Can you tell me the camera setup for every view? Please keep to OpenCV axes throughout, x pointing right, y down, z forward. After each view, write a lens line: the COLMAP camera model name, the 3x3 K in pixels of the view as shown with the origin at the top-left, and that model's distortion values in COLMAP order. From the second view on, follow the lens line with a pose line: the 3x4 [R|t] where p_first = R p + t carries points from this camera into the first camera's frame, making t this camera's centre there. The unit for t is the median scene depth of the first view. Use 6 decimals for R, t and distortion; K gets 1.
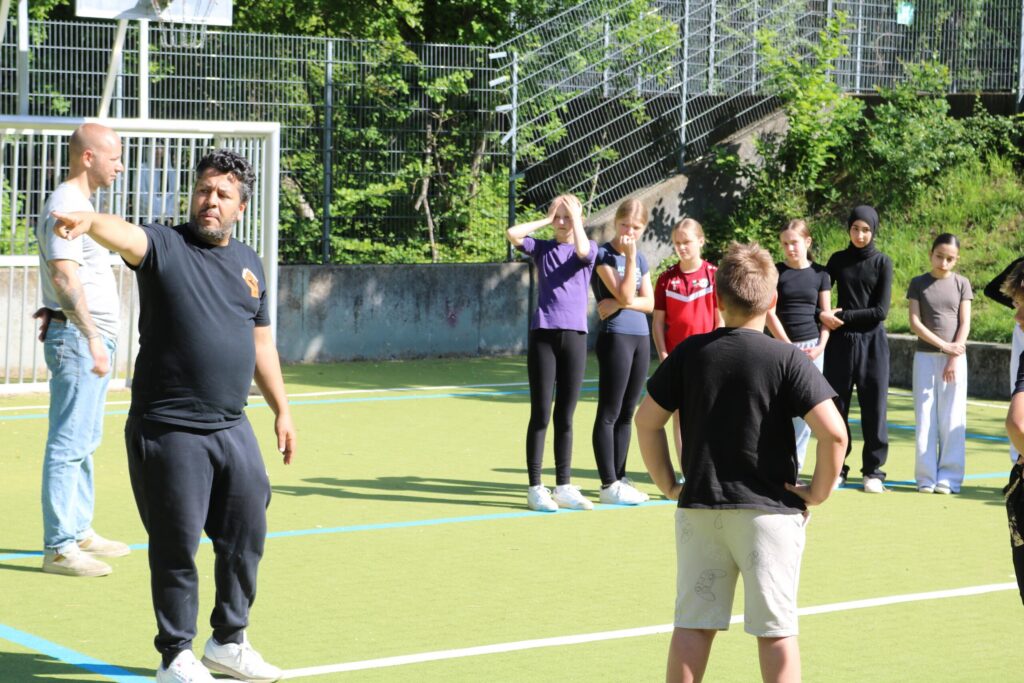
lens RADIAL K [[2527.5, 0, 512.0], [0, 2527.5, 341.5], [0, 0, 1]] dist [0.036067, 0.381440]
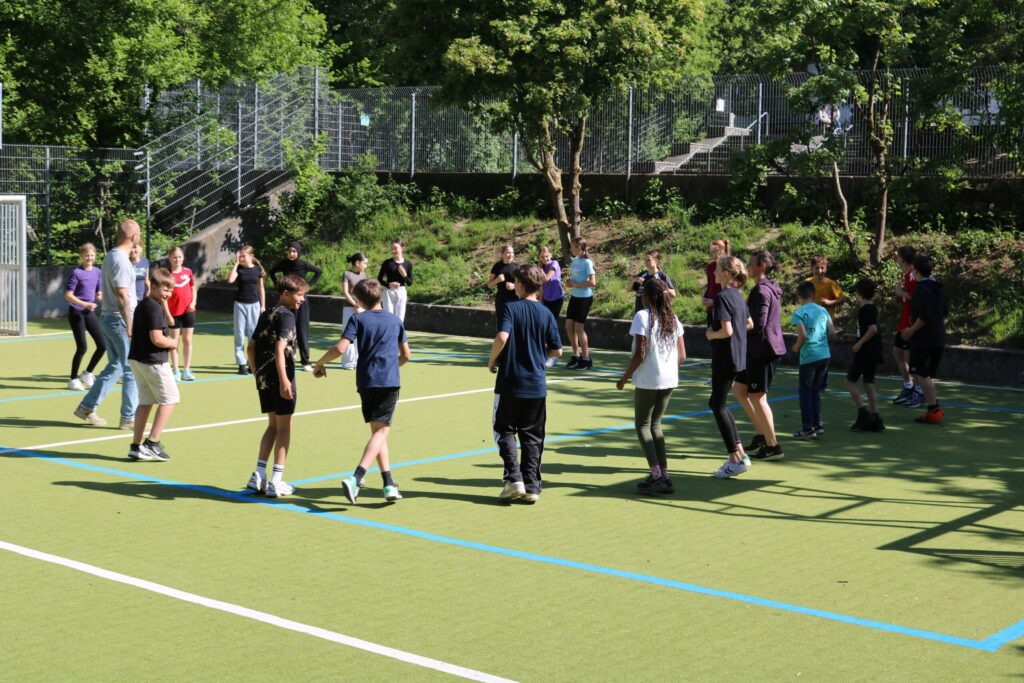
lens RADIAL K [[1568.2, 0, 512.0], [0, 1568.2, 341.5], [0, 0, 1]] dist [-0.016145, 0.047682]
pose [[0.974246, -0.025770, 0.224011, 0.000298], [0.019680, 0.999375, 0.029374, -0.001113], [-0.224628, -0.024209, 0.974144, -0.201145]]
